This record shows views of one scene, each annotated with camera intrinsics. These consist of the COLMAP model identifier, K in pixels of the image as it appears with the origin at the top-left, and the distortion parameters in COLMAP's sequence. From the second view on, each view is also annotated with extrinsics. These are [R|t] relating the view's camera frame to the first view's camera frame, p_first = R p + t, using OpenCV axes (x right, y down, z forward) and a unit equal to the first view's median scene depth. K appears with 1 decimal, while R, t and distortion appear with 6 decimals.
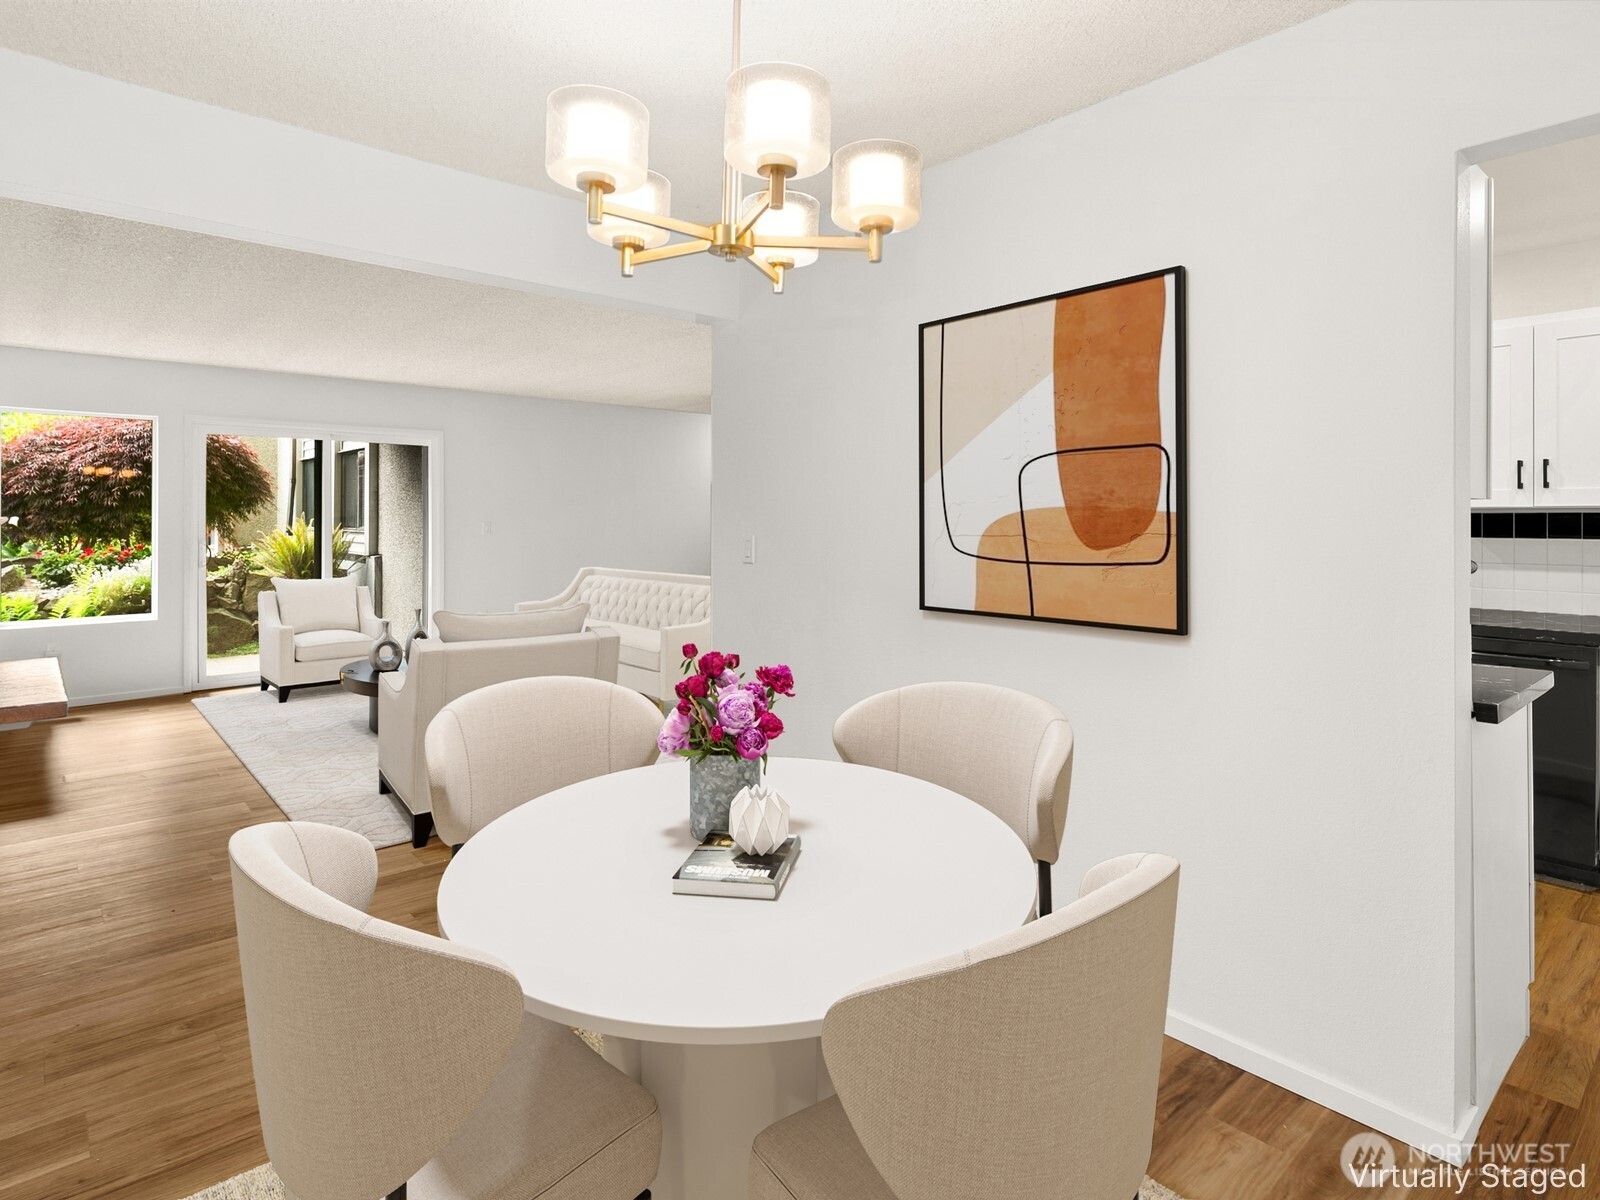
lens RADIAL K [[853.0, 0, 756.6], [0, 853.0, 516.2], [0, 0, 1]] dist [0.019810, -0.001441]
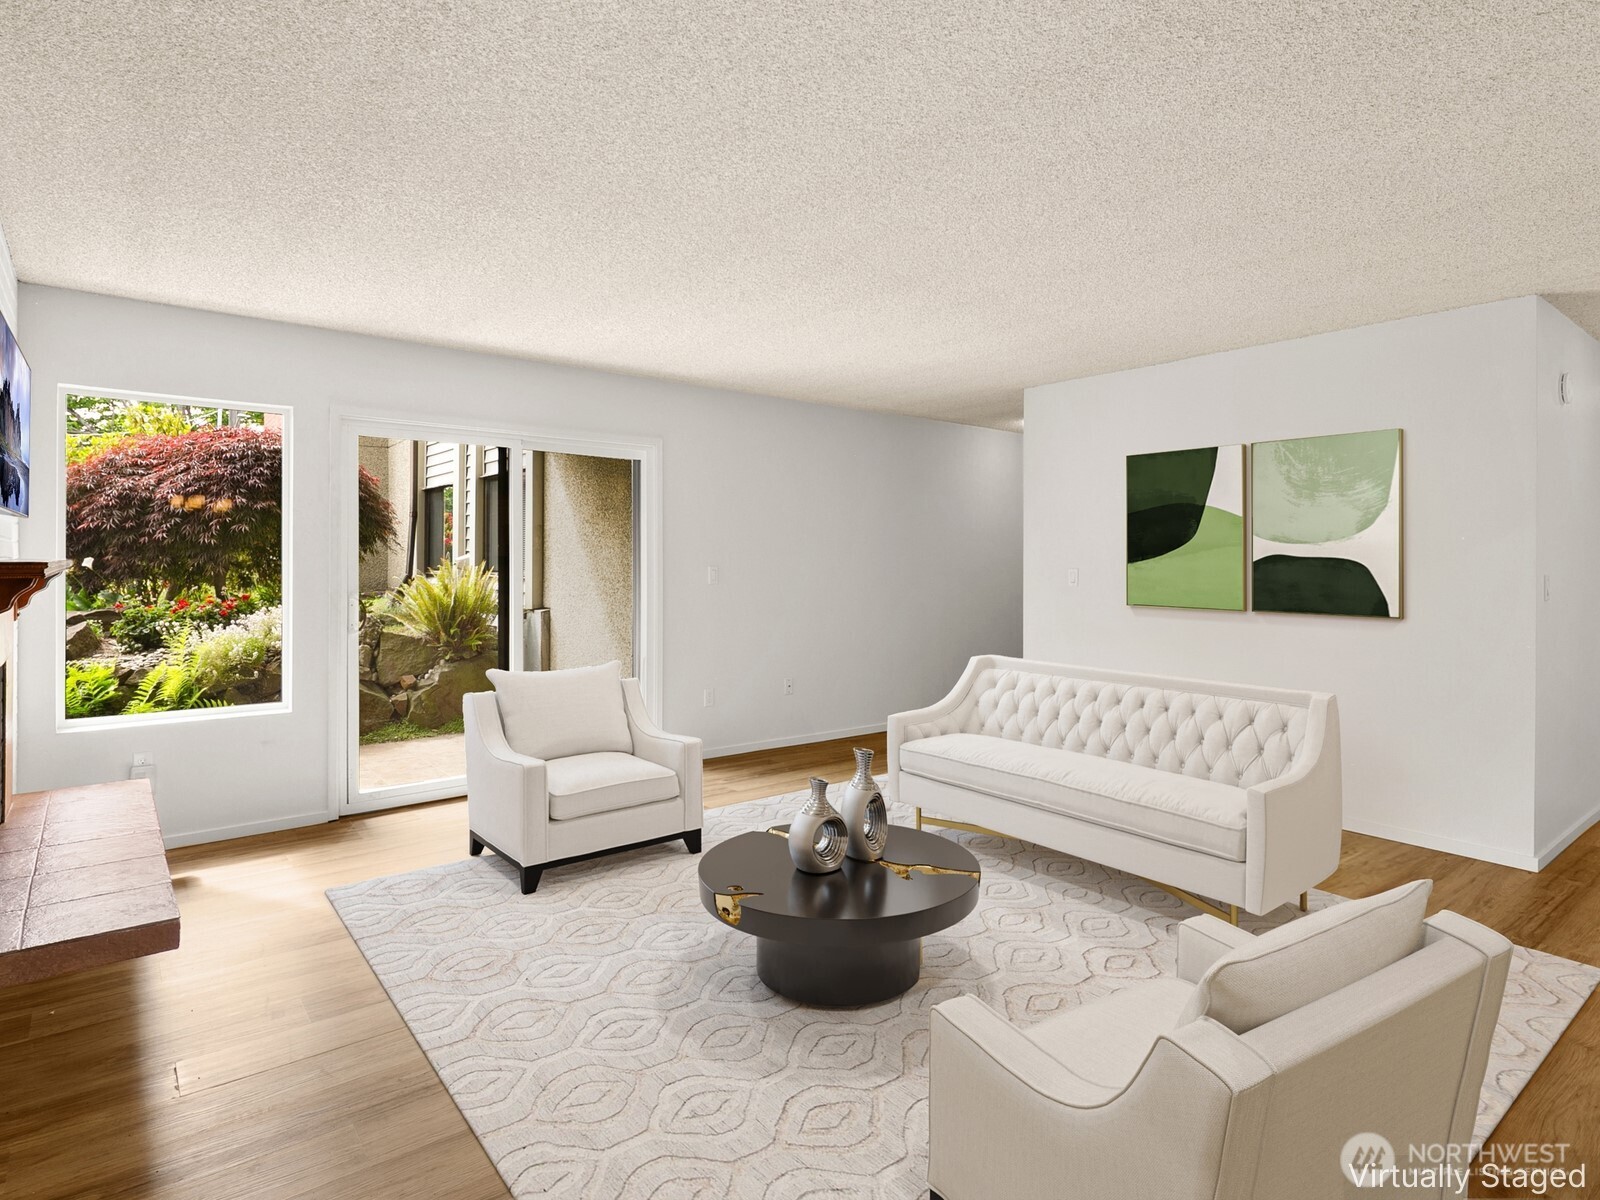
lens RADIAL K [[853.0, 0, 770.6], [0, 853.0, 564.8], [0, 0, 1]] dist [0.019810, -0.001441]
pose [[0.998966, 0.003173, -0.045361, -0.208595], [-0.002779, 0.999958, 0.008740, -0.001167], [0.045387, -0.008605, 0.998932, 0.250171]]
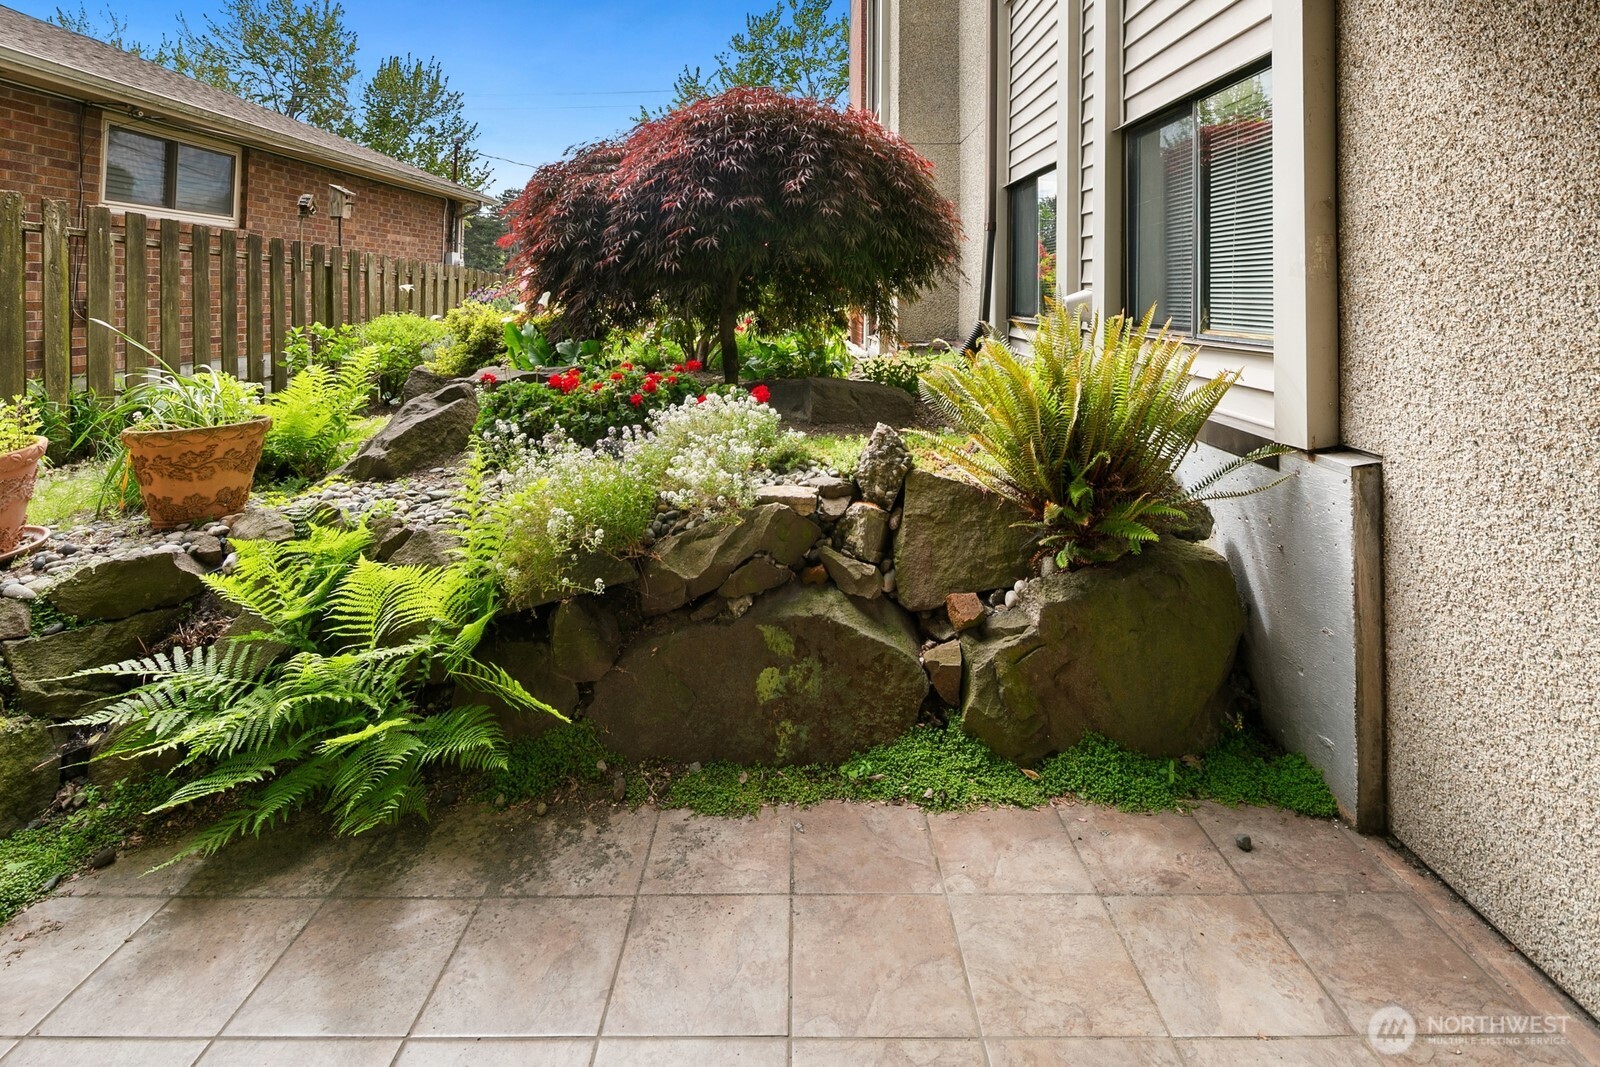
lens RADIAL K [[781.5, 0, 801.1], [0, 781.5, 273.5], [0, 0, 1]] dist [0.004716, 0.000005]
pose [[0.771514, -0.009792, -0.636137, -0.426759], [-0.006987, 0.999691, -0.023861, -0.000579], [0.636174, 0.022854, 0.771207, 0.729953]]
